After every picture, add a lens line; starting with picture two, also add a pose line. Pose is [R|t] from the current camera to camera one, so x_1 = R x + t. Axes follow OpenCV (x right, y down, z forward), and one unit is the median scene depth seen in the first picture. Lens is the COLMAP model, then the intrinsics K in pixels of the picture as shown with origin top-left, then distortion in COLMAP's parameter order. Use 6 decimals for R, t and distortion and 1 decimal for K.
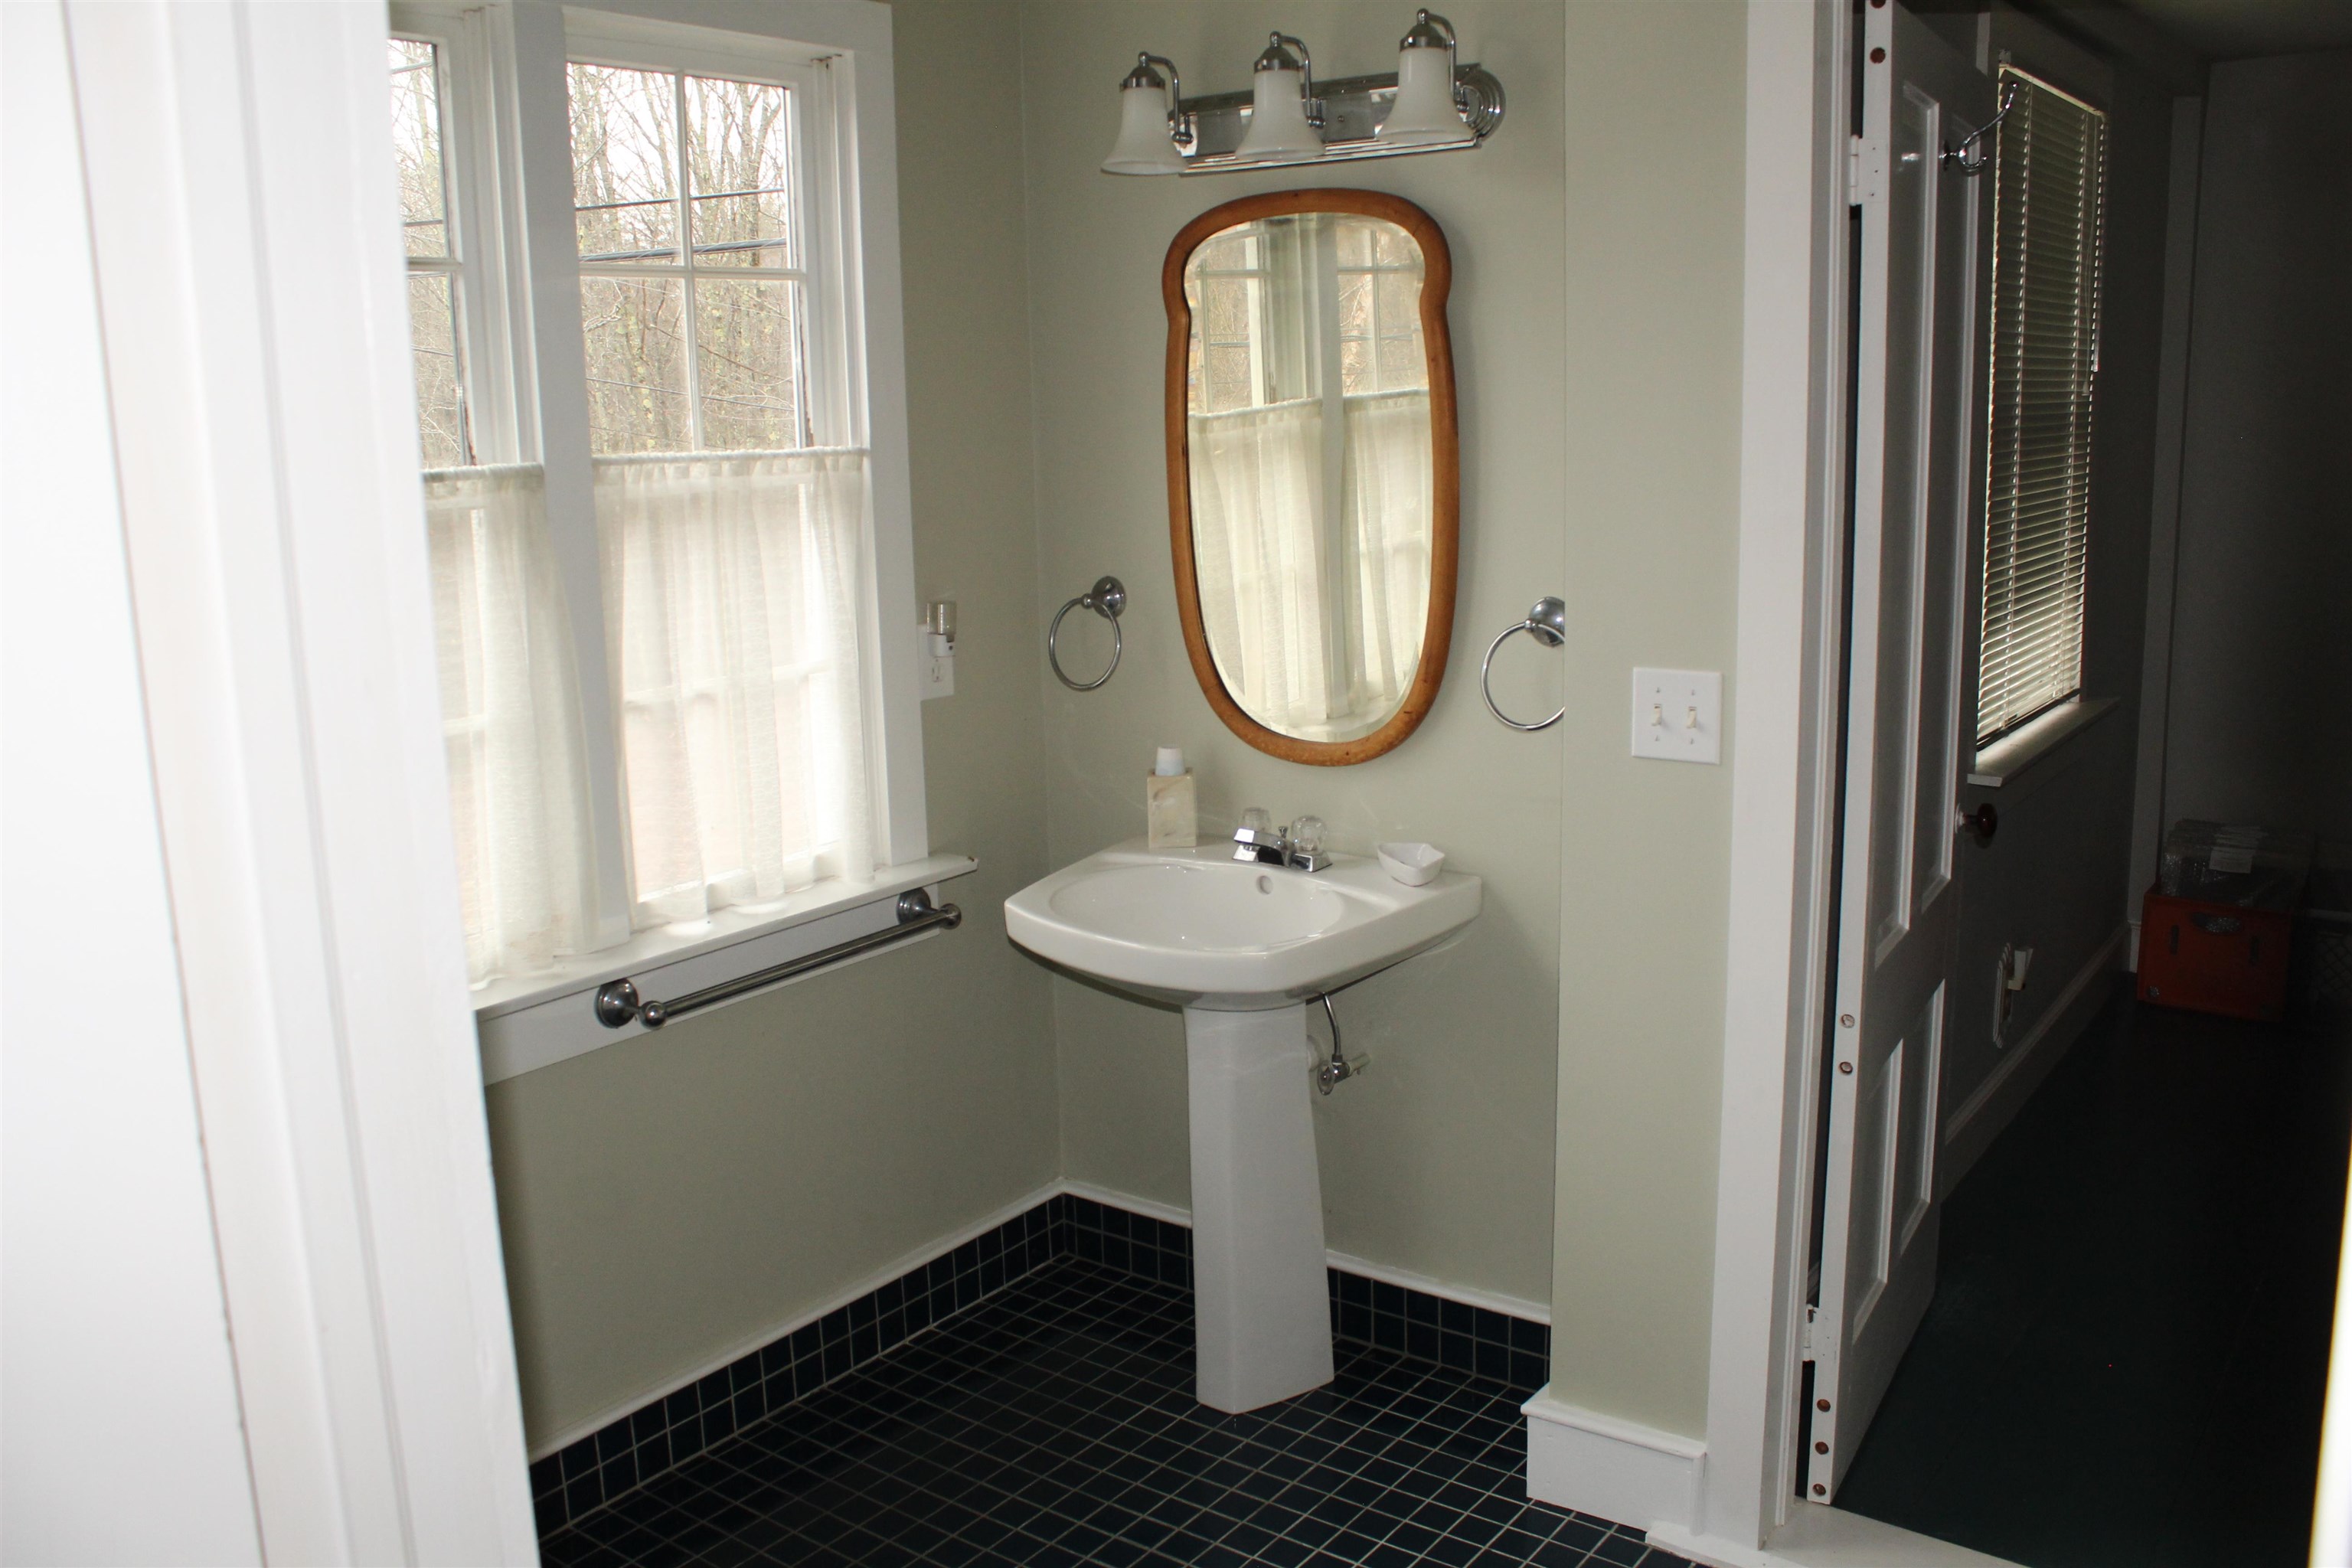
lens RADIAL K [[1963.9, 0, 1173.6], [0, 1963.9, 794.6], [0, 0, 1]] dist [-0.141122, 0.075485]
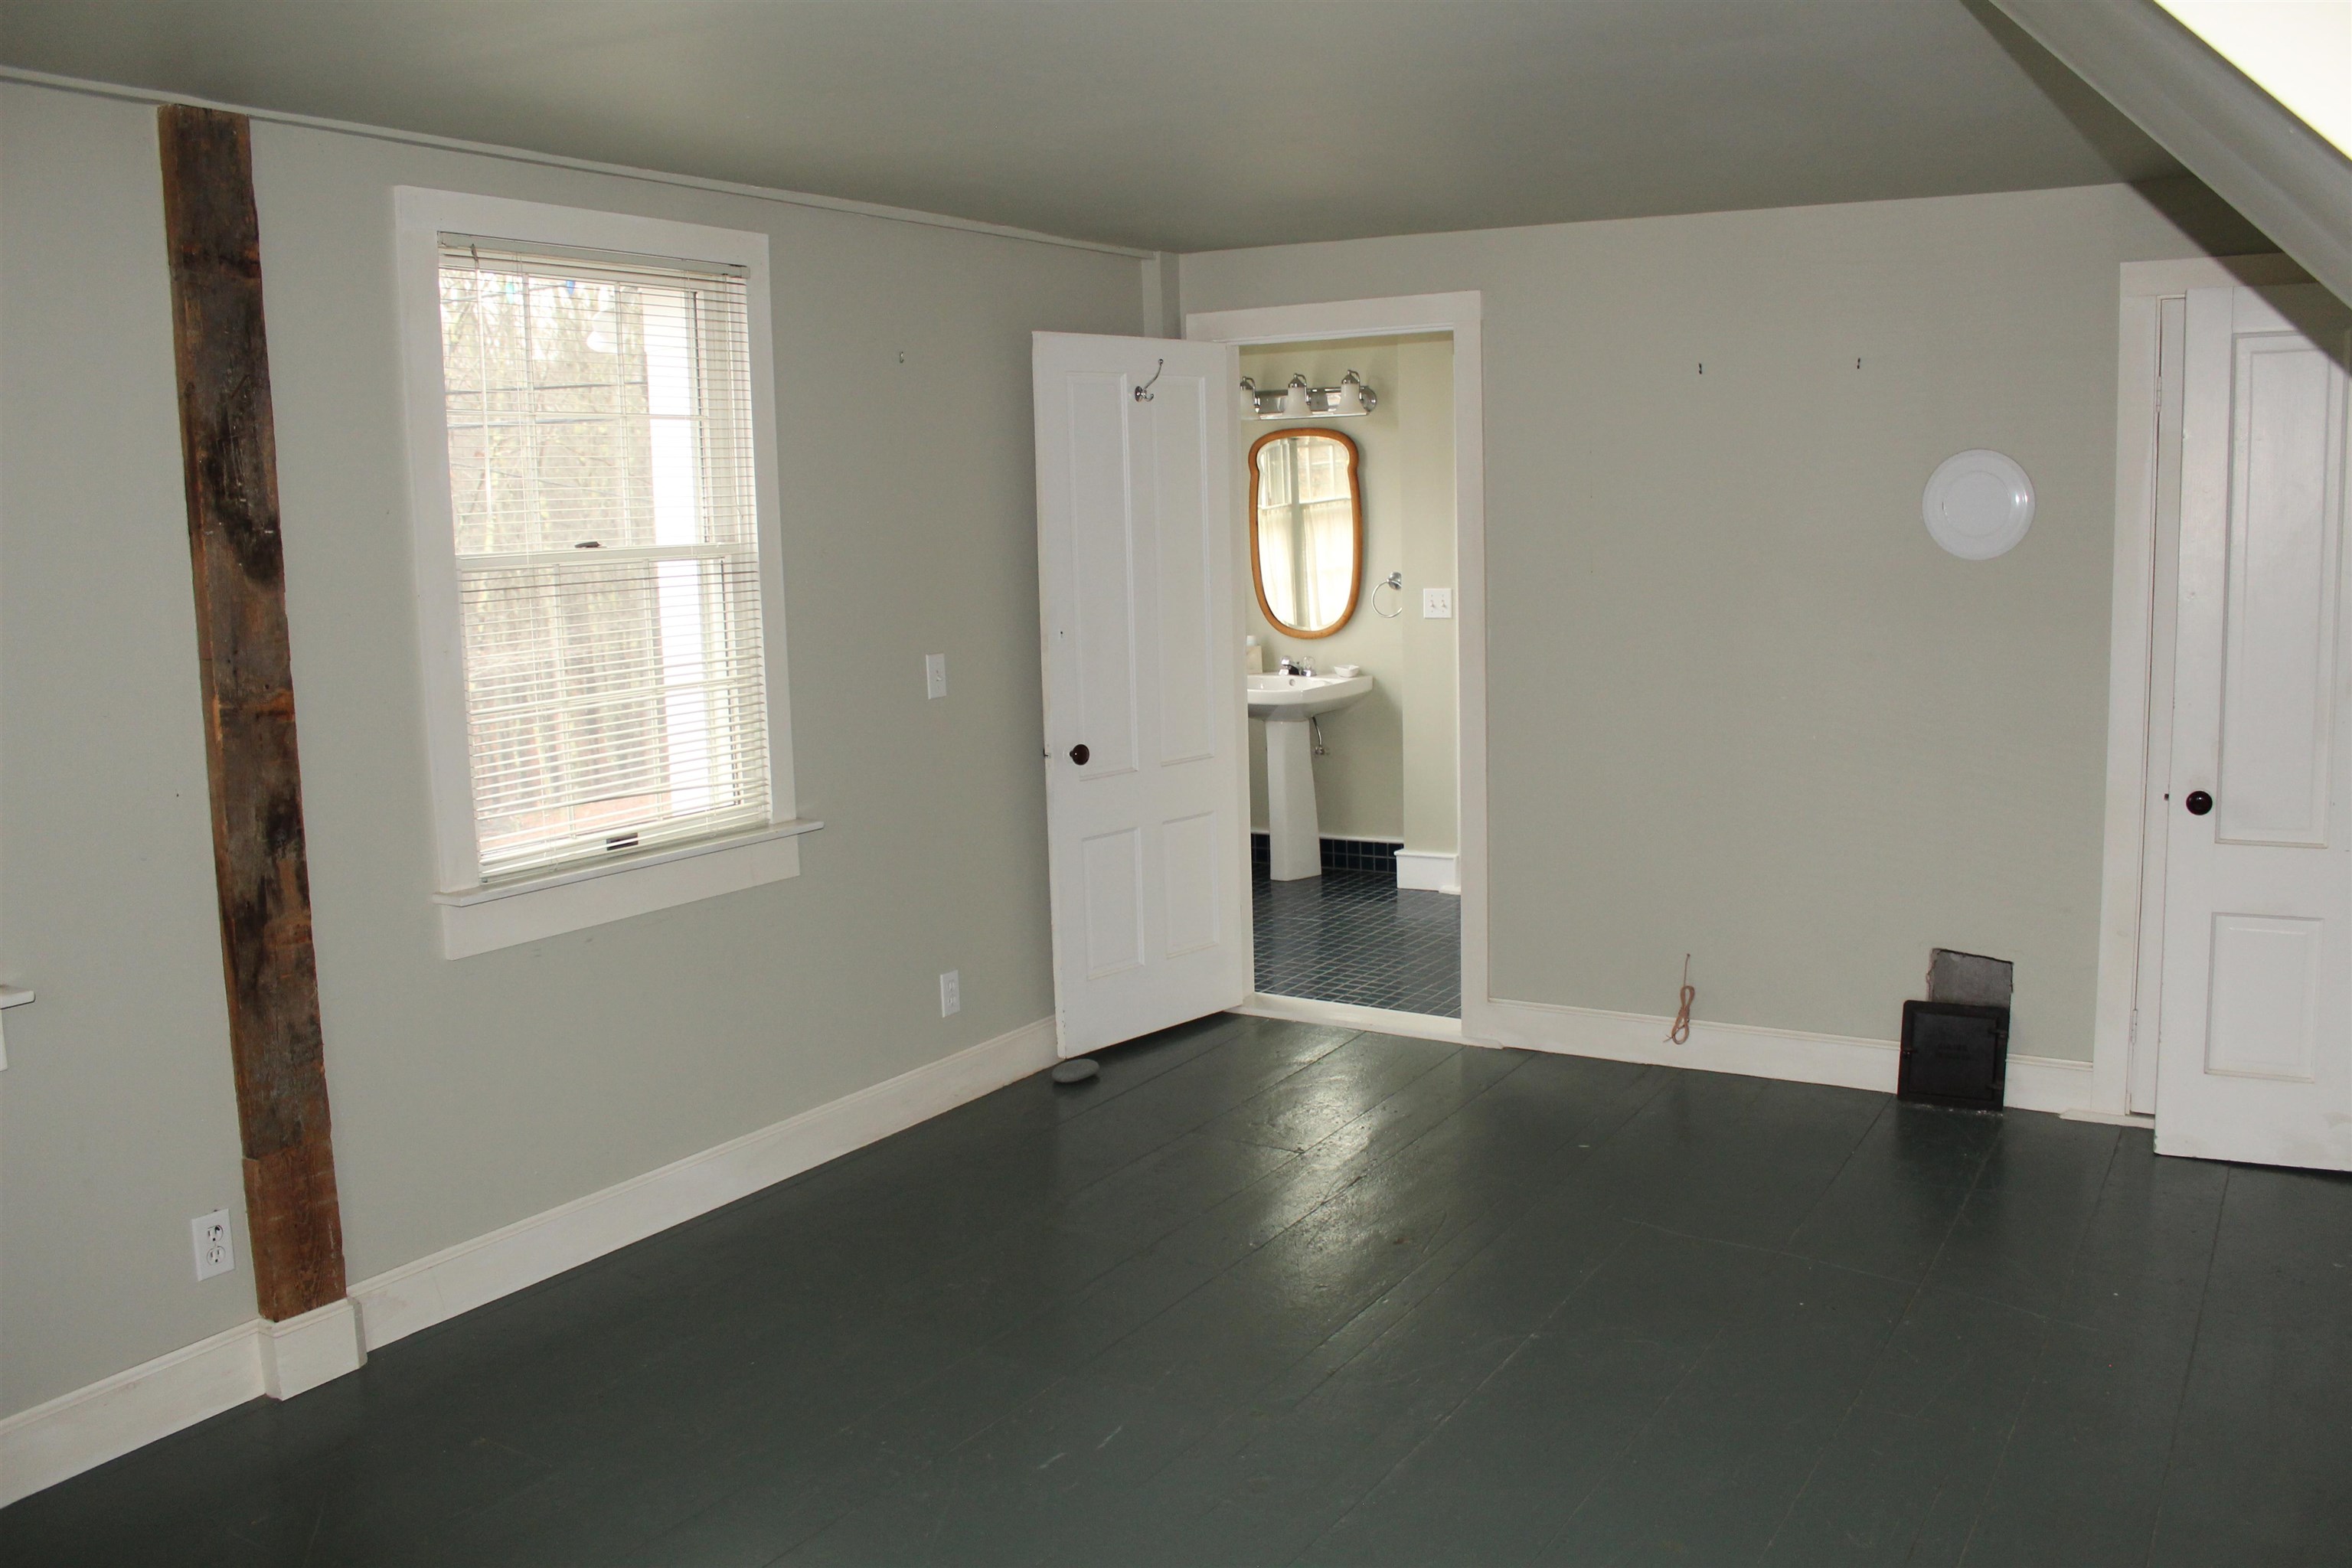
lens RADIAL K [[1963.9, 0, 1172.8], [0, 1963.9, 775.5], [0, 0, 1]] dist [-0.141122, 0.075485]
pose [[0.995574, -0.010570, 0.093383, -0.373553], [0.016743, 0.997707, -0.065572, 0.351599], [-0.092476, 0.066846, 0.993469, -1.667905]]
